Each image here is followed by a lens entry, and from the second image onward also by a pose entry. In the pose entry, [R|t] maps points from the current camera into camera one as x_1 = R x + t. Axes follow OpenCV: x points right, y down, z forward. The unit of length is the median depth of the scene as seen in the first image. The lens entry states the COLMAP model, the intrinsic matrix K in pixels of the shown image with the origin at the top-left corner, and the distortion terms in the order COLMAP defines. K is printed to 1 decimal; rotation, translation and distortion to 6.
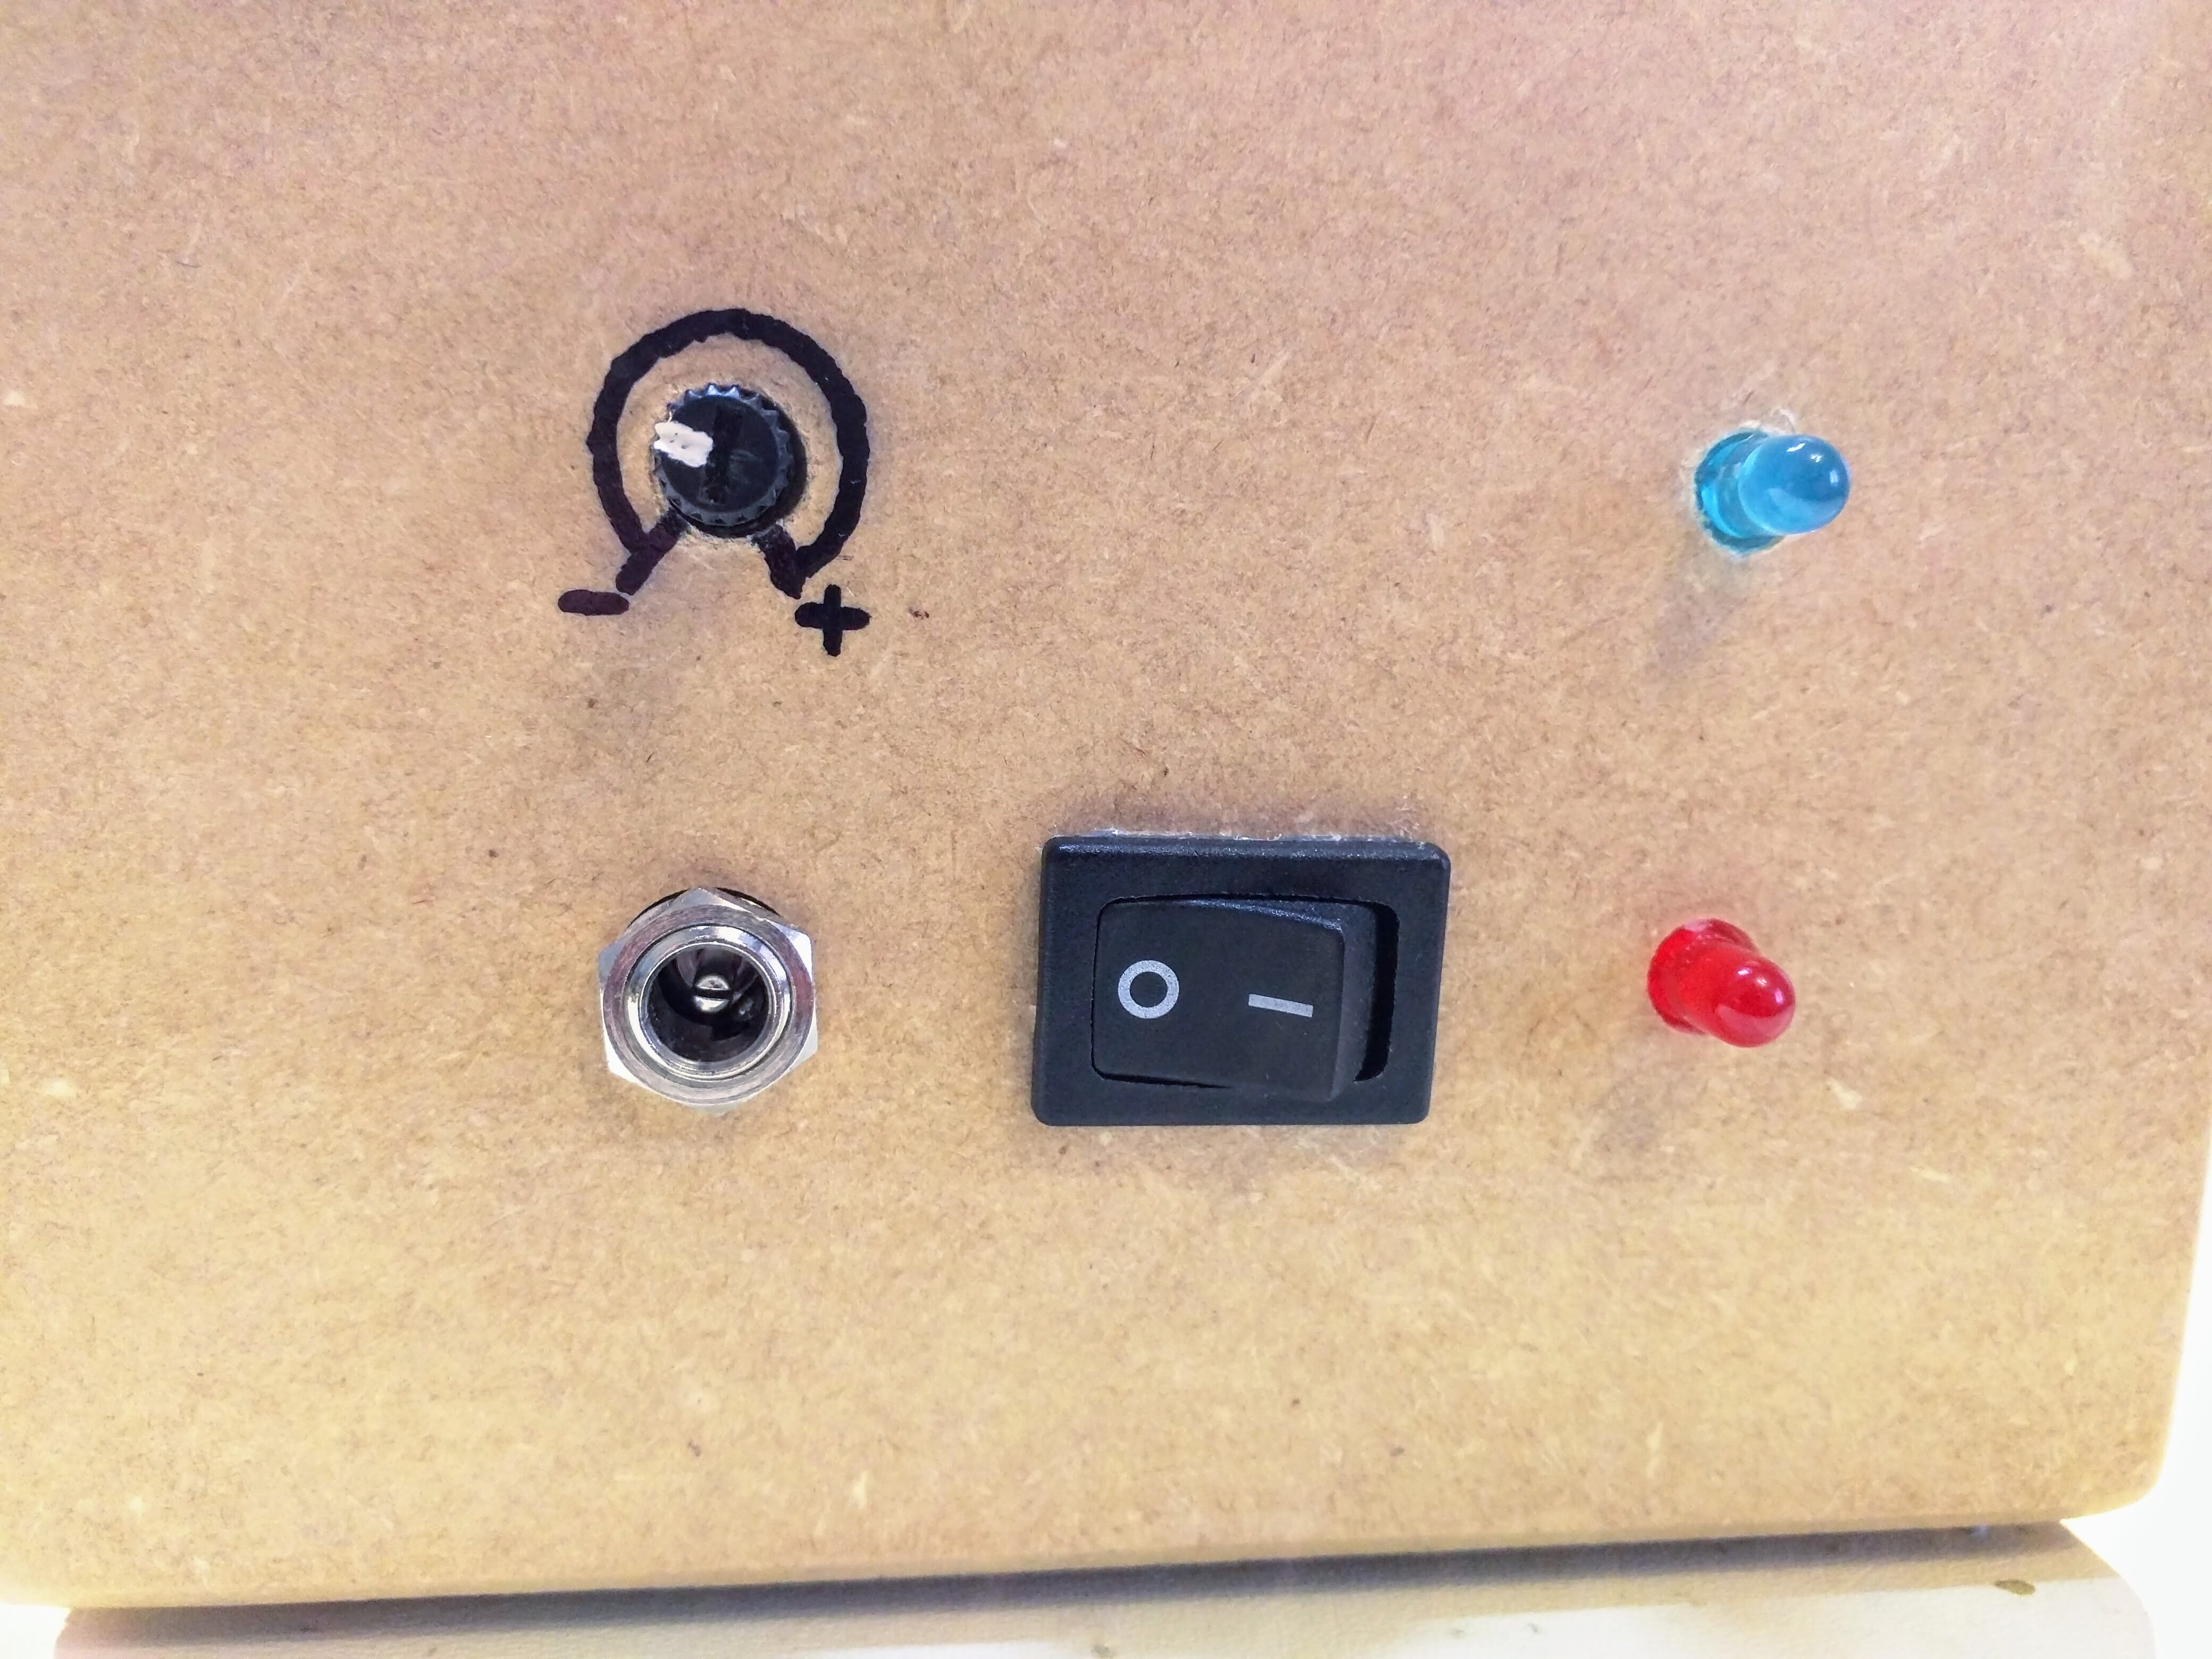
lens RADIAL K [[1684.3, 0, 1106.0], [0, 1684.3, 829.5], [0, 0, 1]] dist [0.033562, -0.163453]
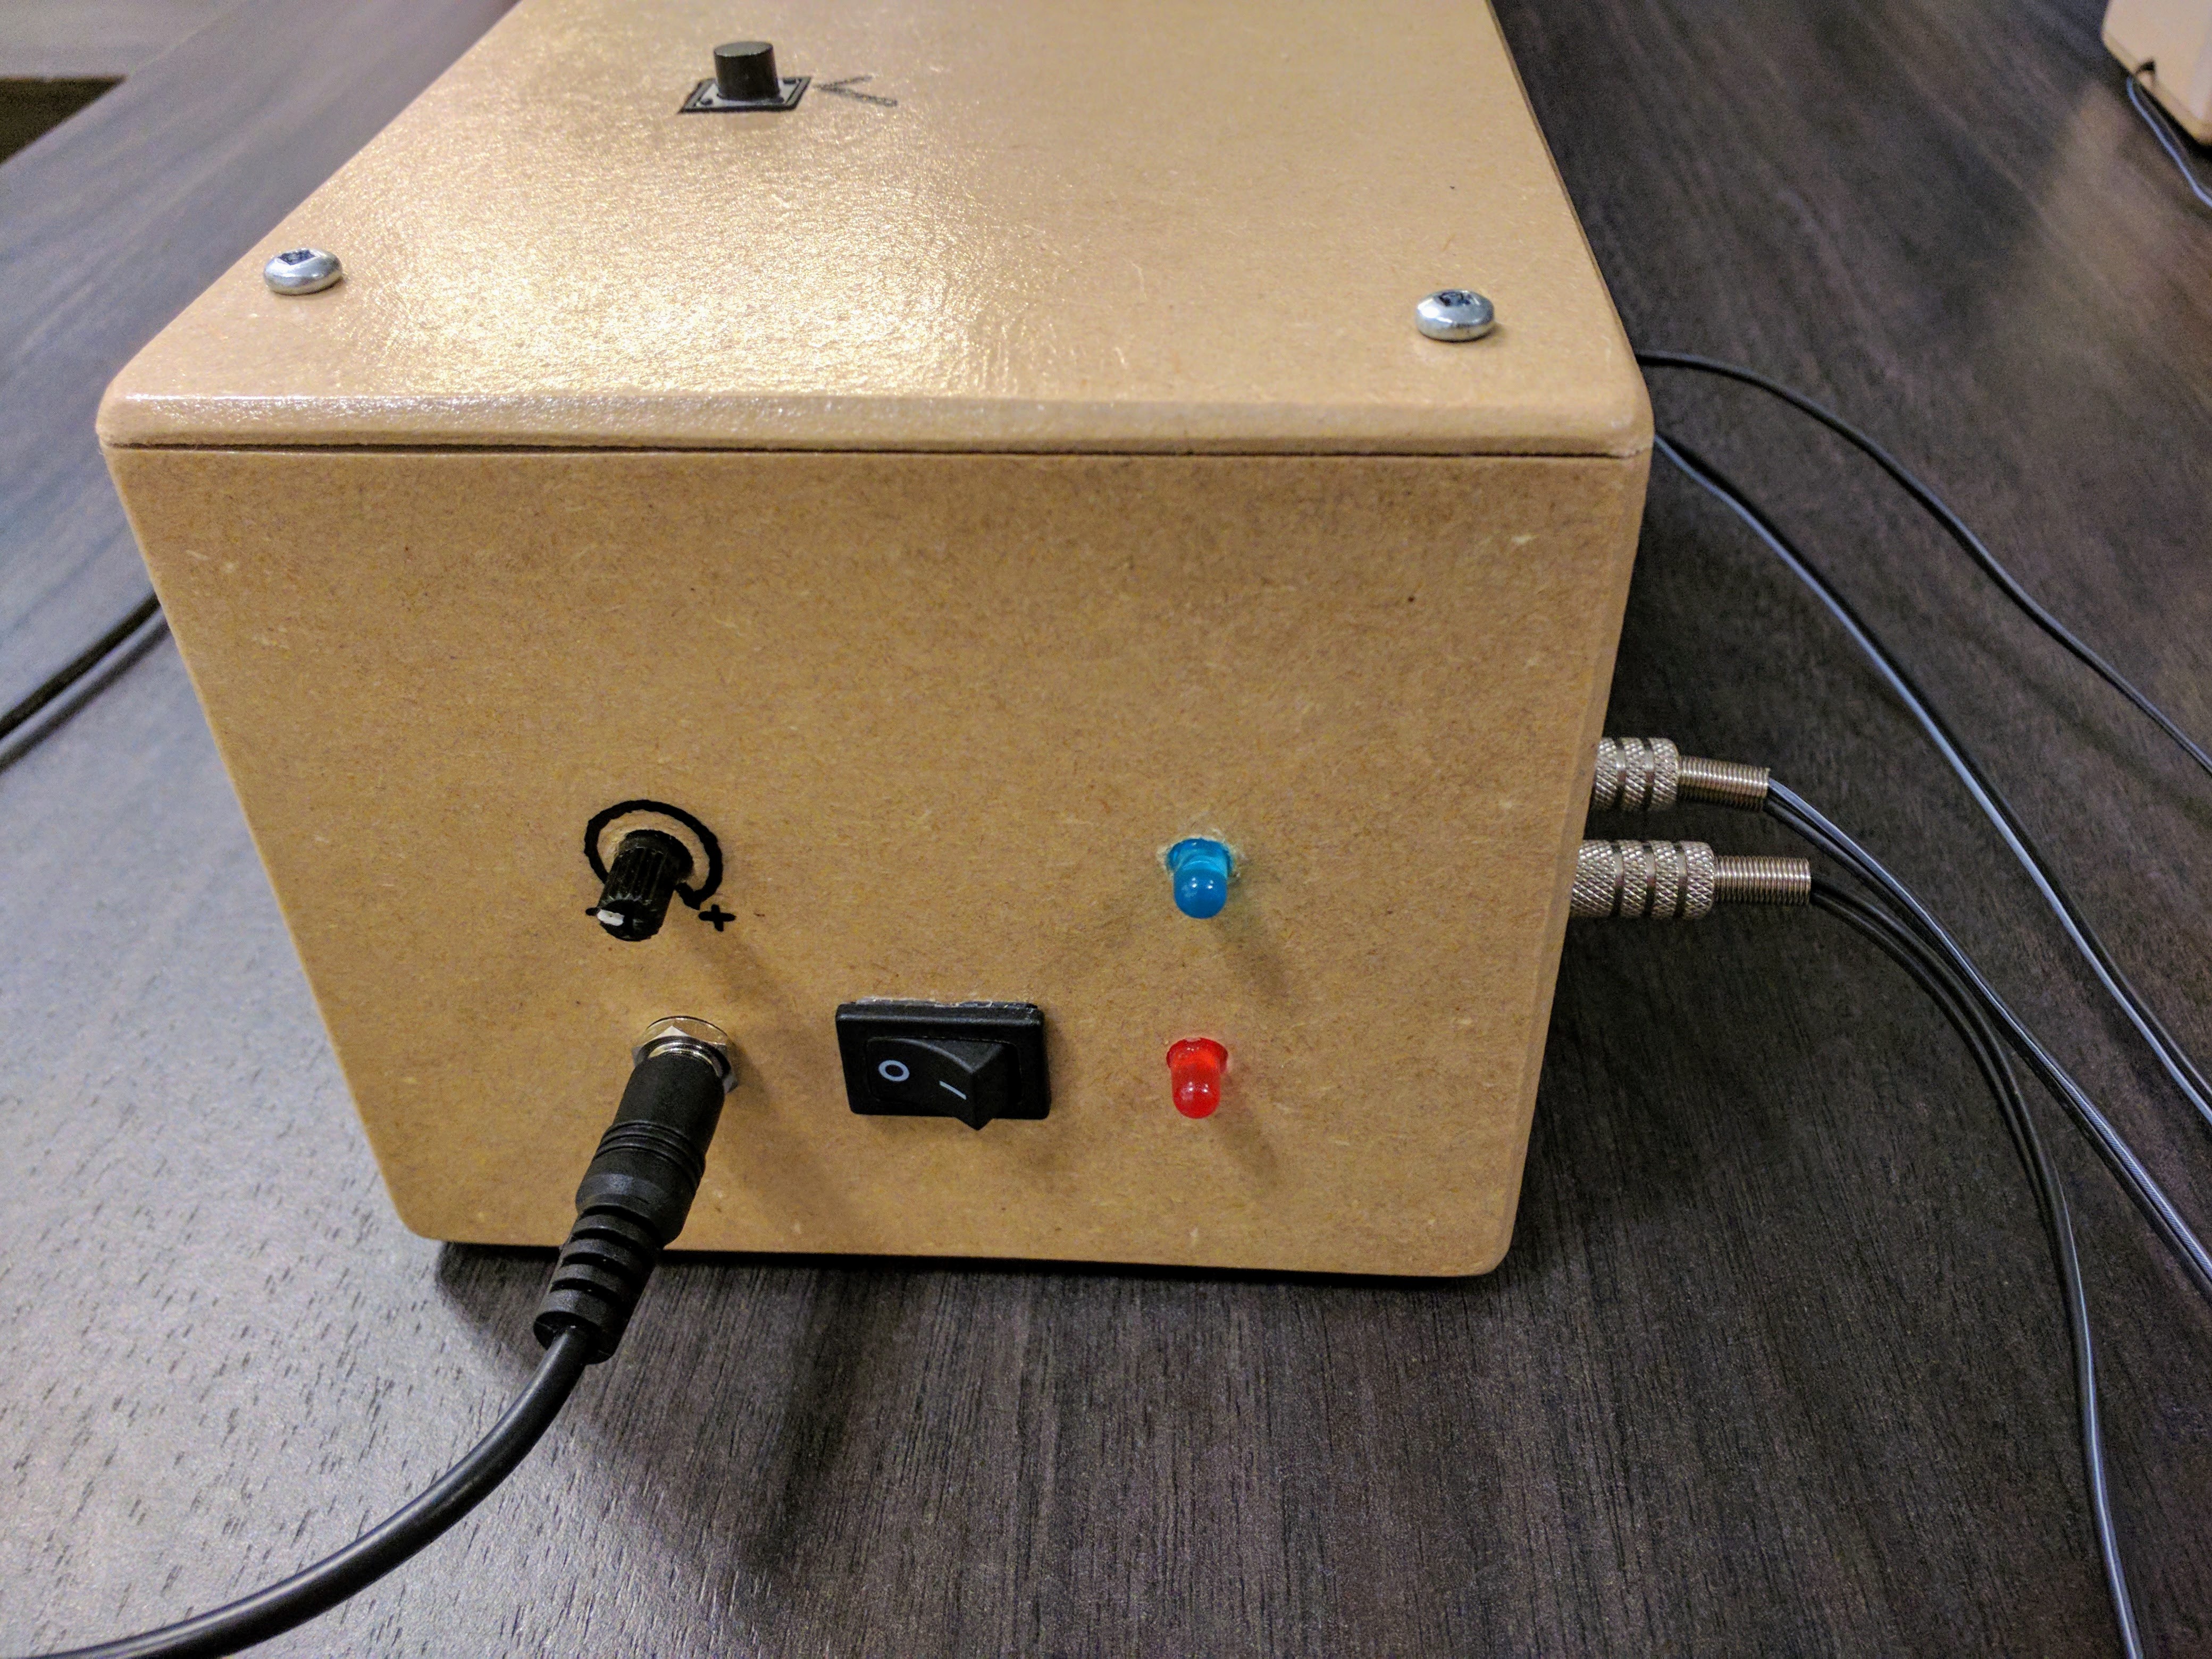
lens RADIAL K [[1684.3, 0, 1106.0], [0, 1684.3, 829.5], [0, 0, 1]] dist [0.033562, -0.163453]
pose [[0.983318, 0.066865, -0.169160, 0.610362], [0.017237, 0.891544, 0.452606, -1.095595], [0.181078, -0.447971, 0.875519, -0.605049]]
